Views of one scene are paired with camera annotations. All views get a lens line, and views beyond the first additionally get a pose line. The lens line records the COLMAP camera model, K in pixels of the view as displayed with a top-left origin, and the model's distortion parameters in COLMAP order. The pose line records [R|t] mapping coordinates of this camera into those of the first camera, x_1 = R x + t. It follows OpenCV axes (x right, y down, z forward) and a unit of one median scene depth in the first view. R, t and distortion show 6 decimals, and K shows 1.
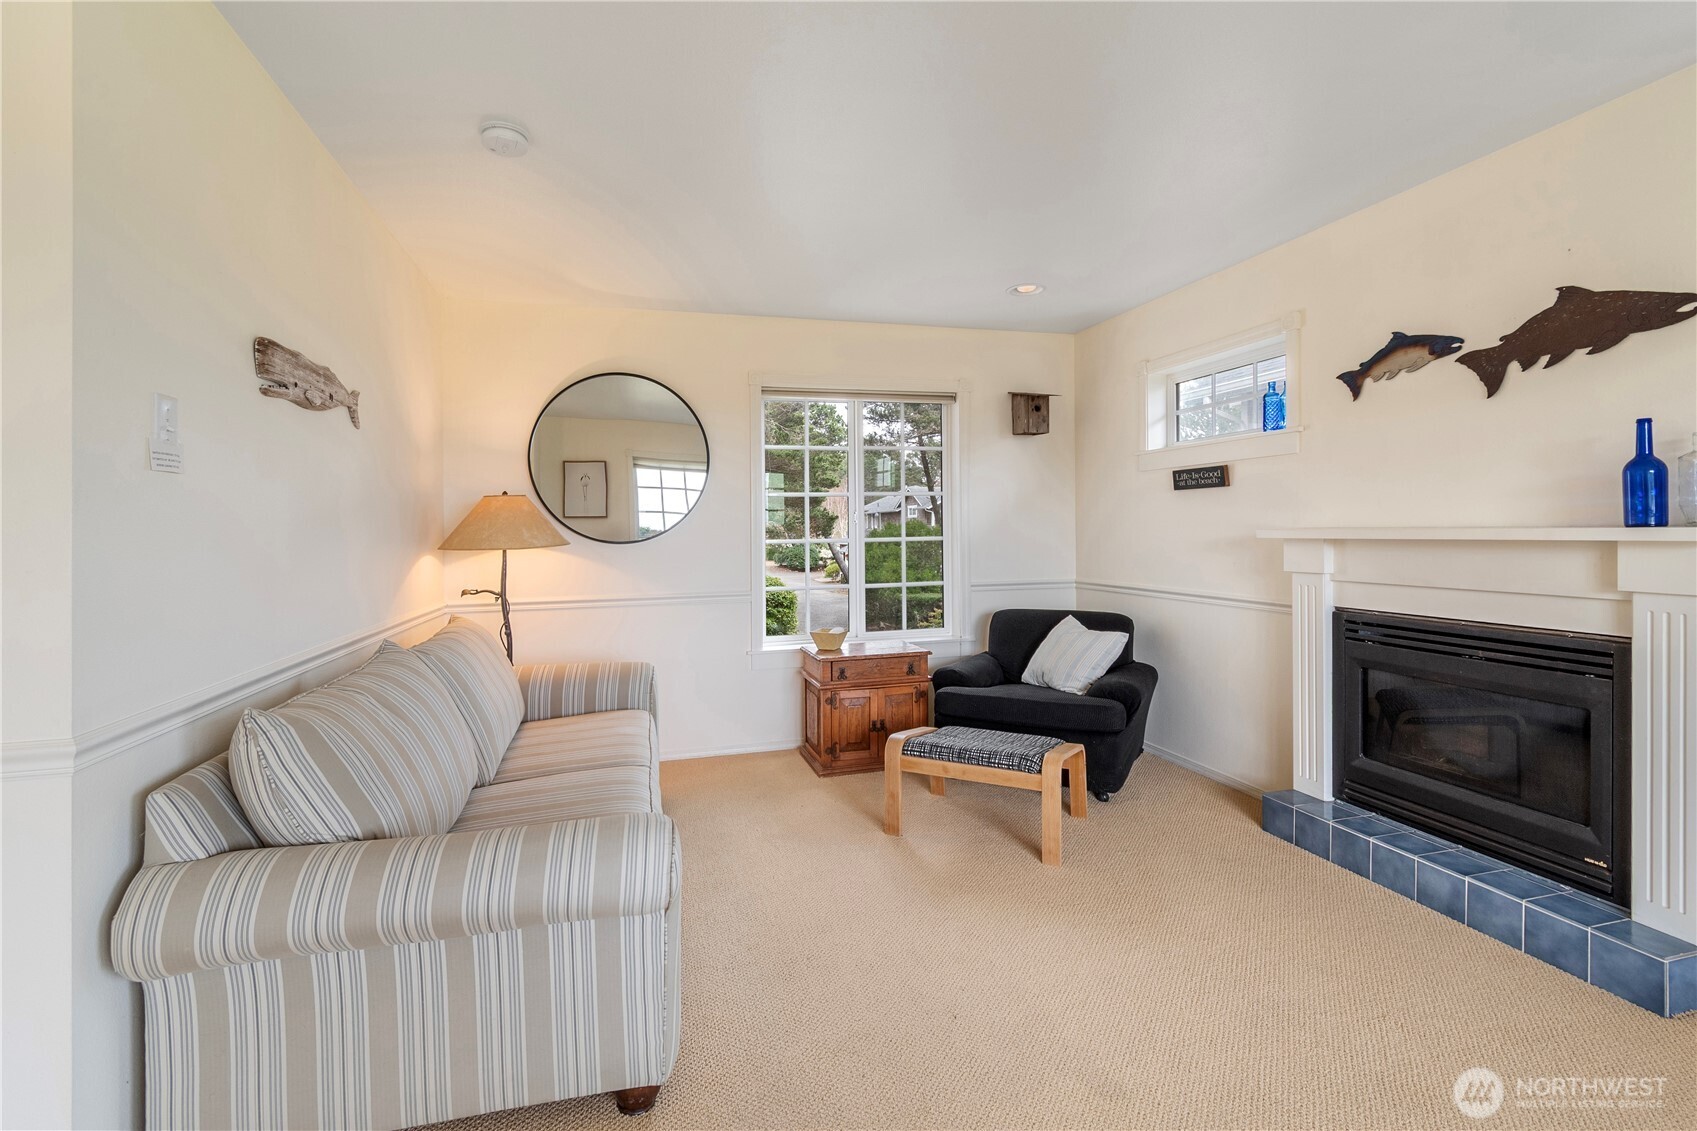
lens RADIAL K [[784.9, 0, 808.1], [0, 784.9, 528.6], [0, 0, 1]] dist [0.005869, -0.001540]
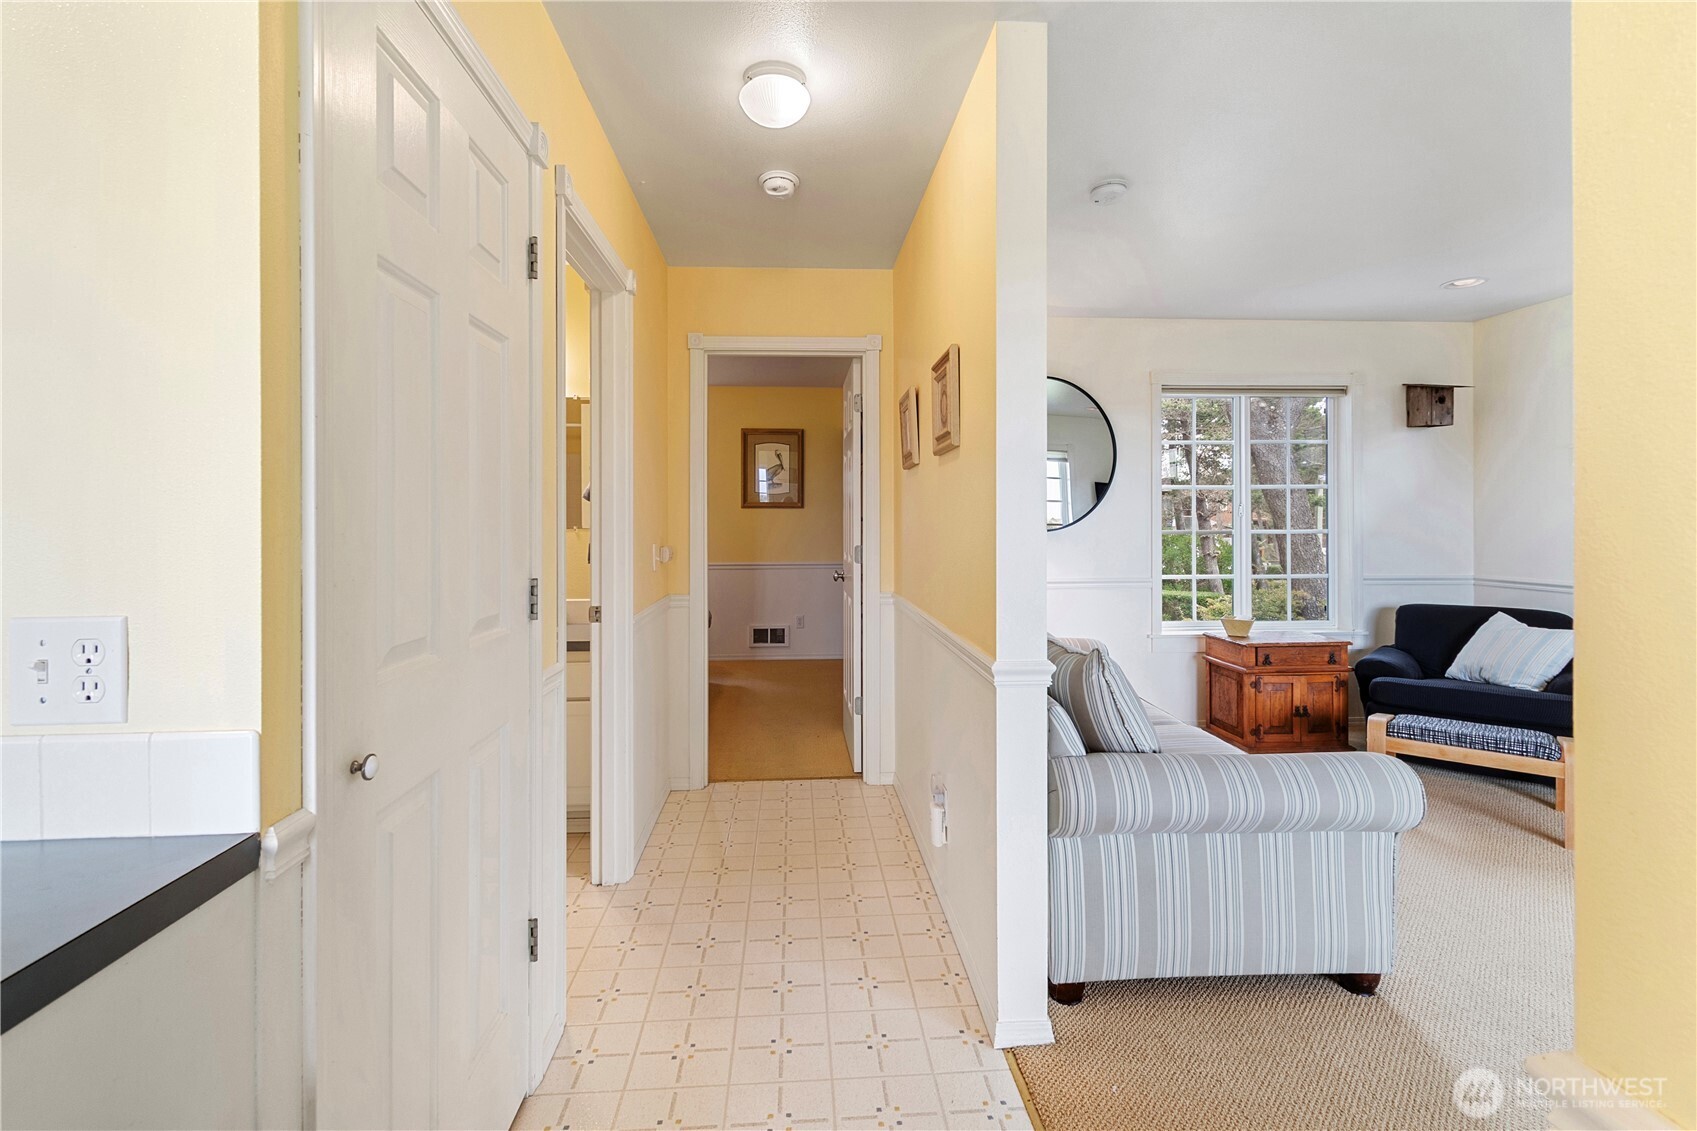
lens RADIAL K [[784.9, 0, 823.2], [0, 784.9, 517.7], [0, 0, 1]] dist [0.005869, -0.001540]
pose [[0.978507, 0.010212, -0.205959, -0.415351], [-0.010321, 0.999947, 0.000547, 0.002140], [0.205953, 0.001591, 0.978561, -0.198336]]
